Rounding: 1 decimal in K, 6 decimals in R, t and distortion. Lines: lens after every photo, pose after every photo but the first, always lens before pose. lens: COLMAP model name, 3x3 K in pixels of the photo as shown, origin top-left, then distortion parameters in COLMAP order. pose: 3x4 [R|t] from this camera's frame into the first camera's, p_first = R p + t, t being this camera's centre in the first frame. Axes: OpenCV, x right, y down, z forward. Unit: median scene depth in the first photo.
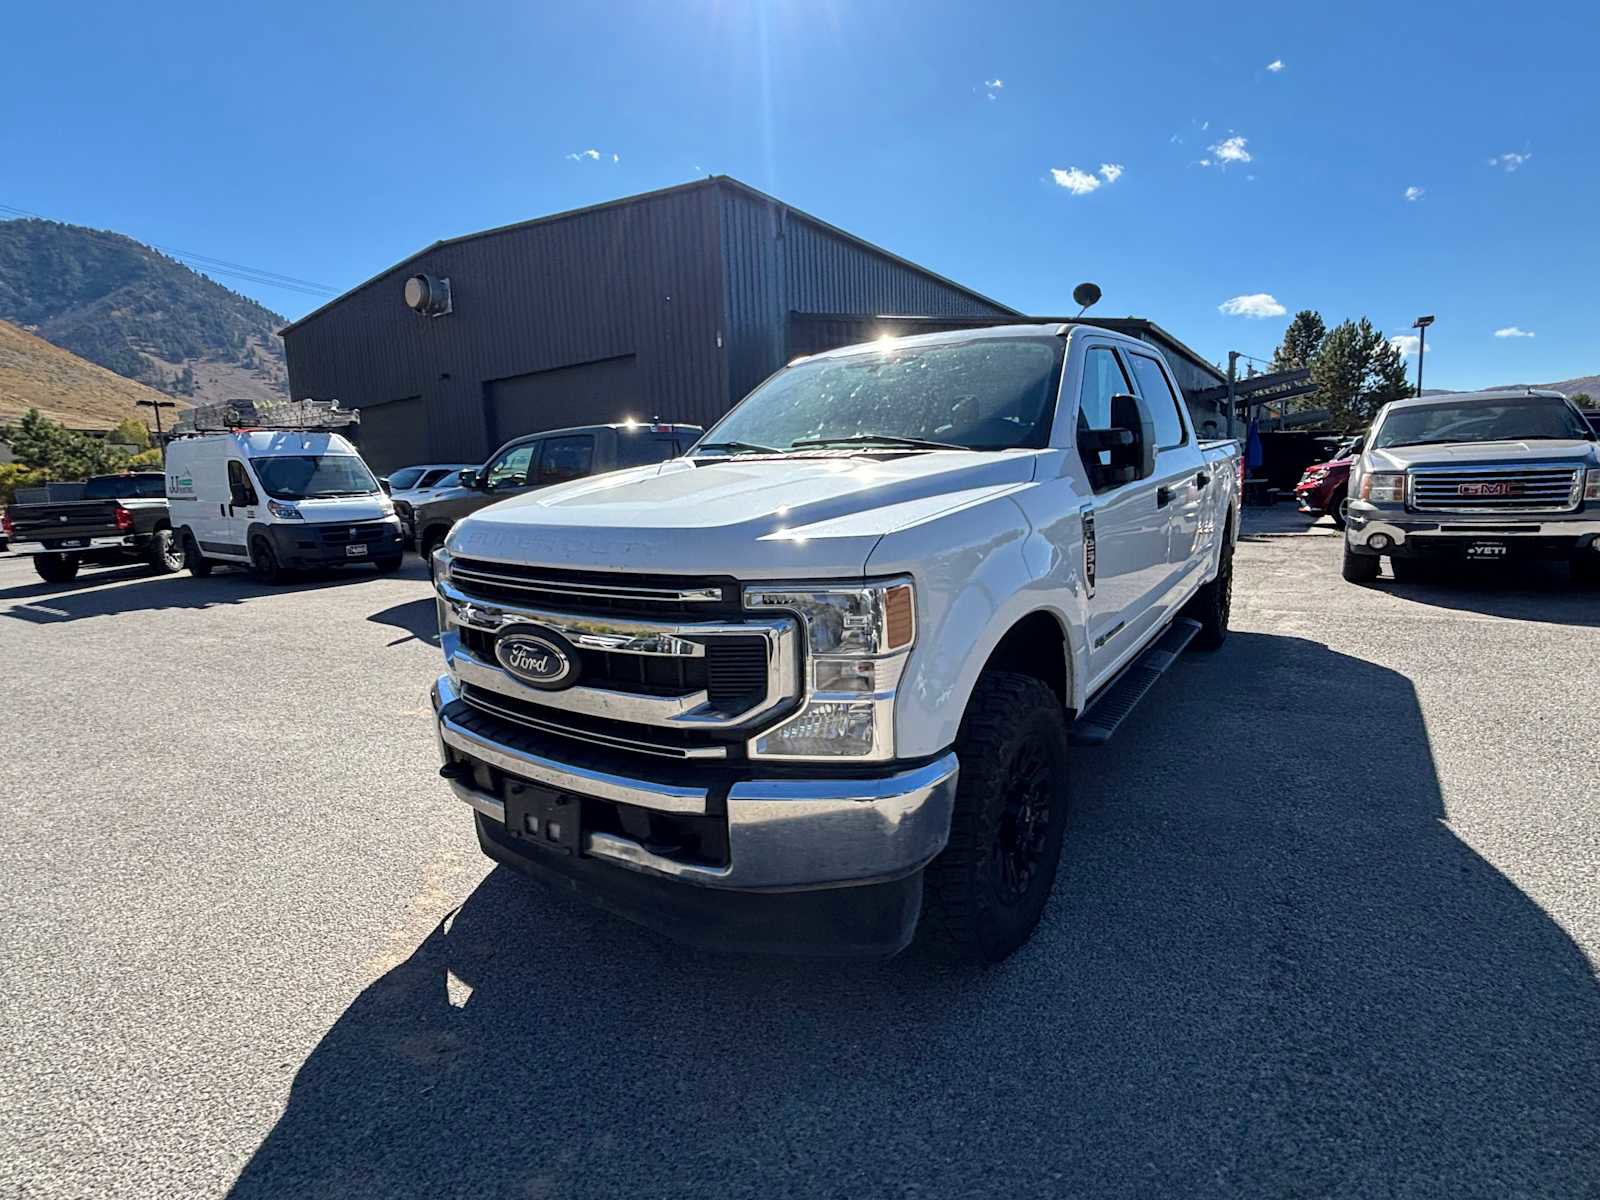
lens RADIAL K [[802.6, 0, 799.8], [0, 802.6, 607.9], [0, 0, 1]] dist [-0.004122, 0.001508]
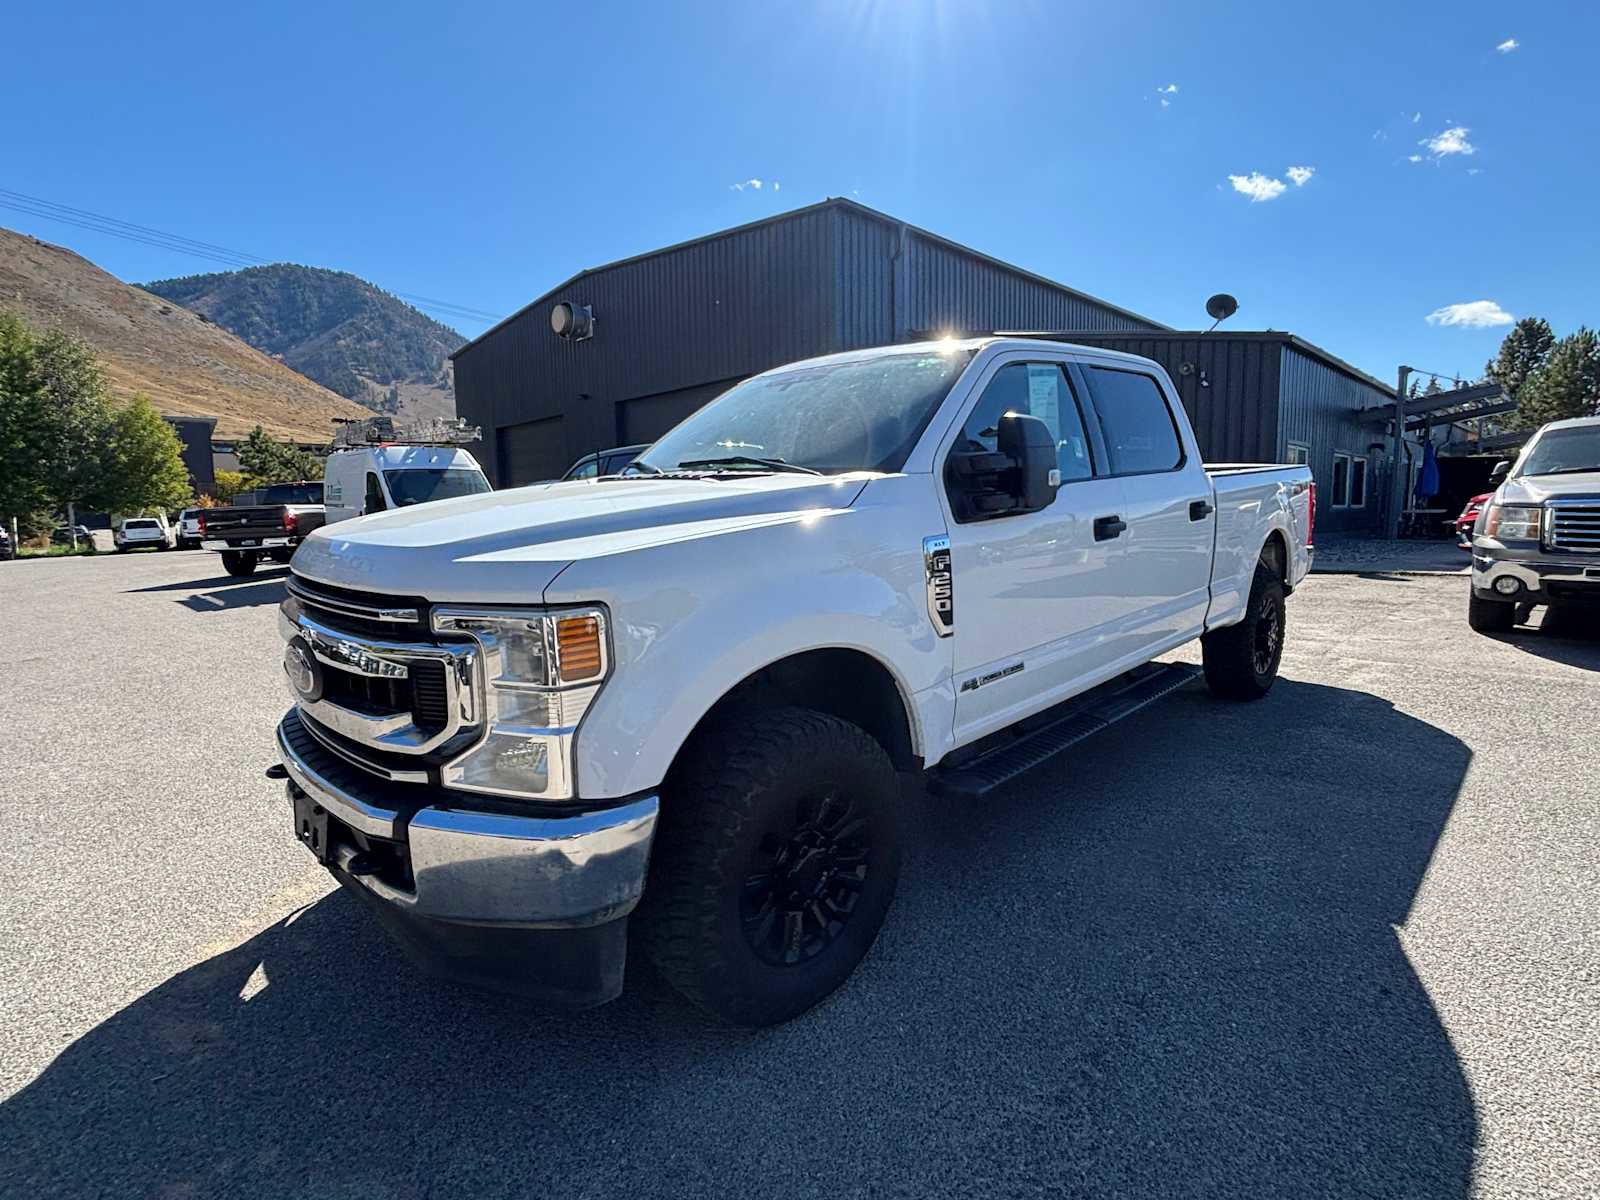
lens RADIAL K [[812.7, 0, 800.0], [0, 812.7, 600.0], [0, 0, 1]] dist [-0.033794, 0.025395]
pose [[0.982774, 0.041907, -0.179998, 0.075095], [-0.047669, 0.998476, -0.027805, -0.004260], [0.178559, 0.035906, 0.983274, 0.013992]]
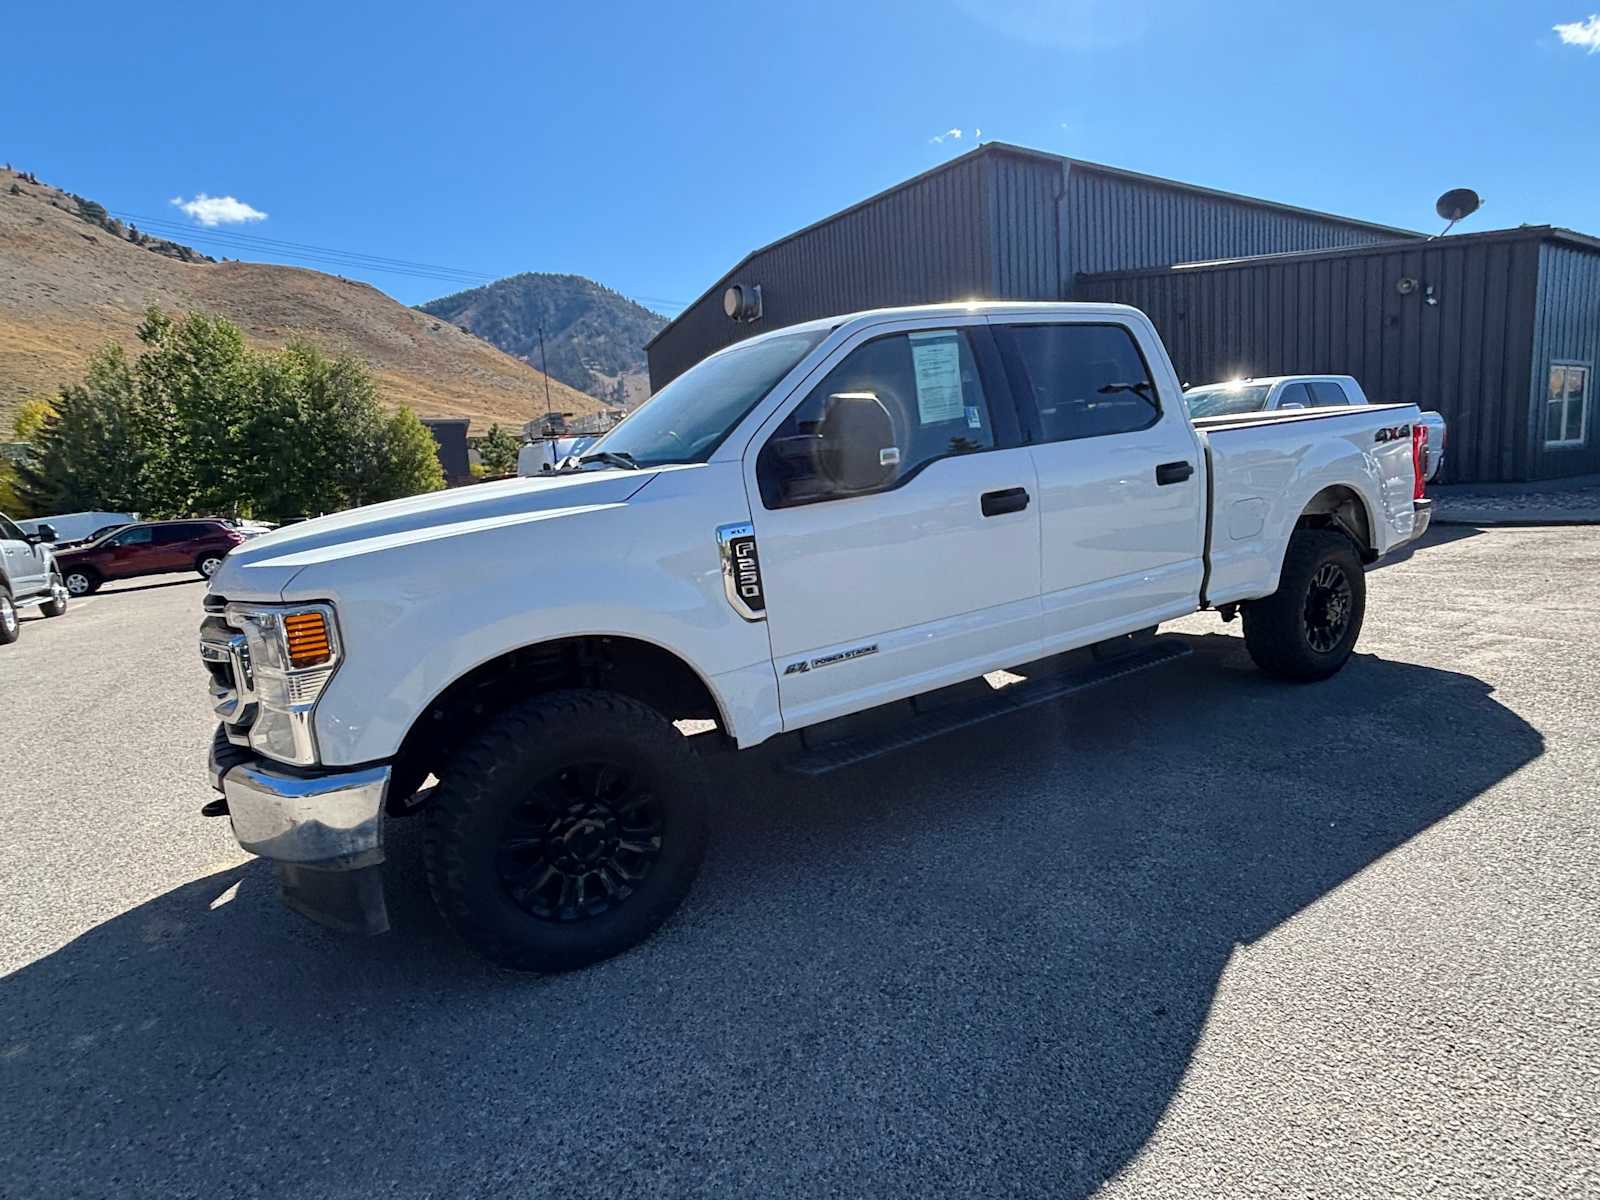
lens RADIAL K [[802.6, 0, 799.8], [0, 802.6, 607.9], [0, 0, 1]] dist [-0.004122, 0.001508]
pose [[0.902977, 0.043720, -0.427460, 0.166928], [-0.032361, 0.998904, 0.033808, -0.012697], [0.428470, -0.016695, 0.903402, 0.037927]]
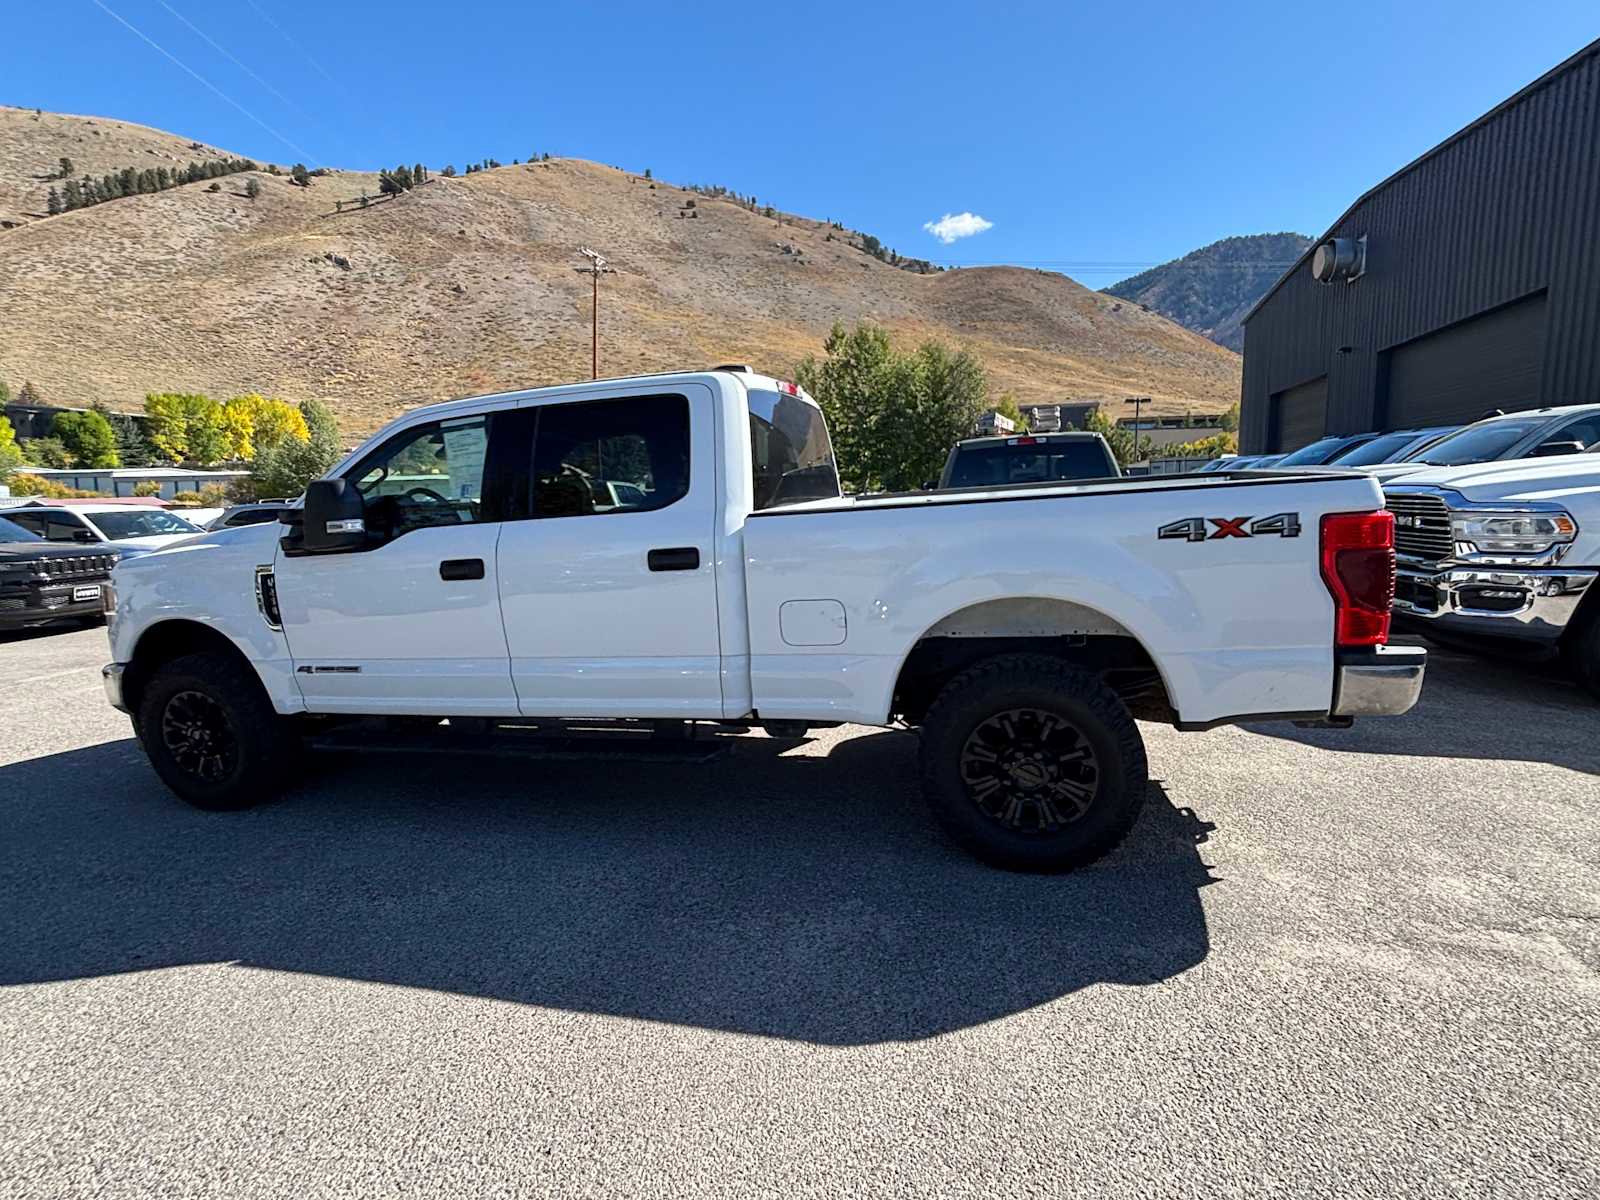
lens RADIAL K [[824.4, 0, 785.6], [0, 824.4, 598.2], [0, 0, 1]] dist [-0.040612, 0.019478]
pose [[0.307910, 0.152606, -0.939097, 0.404777], [-0.134951, 0.984078, 0.115668, -0.073048], [0.941796, 0.091116, 0.323602, 0.284054]]
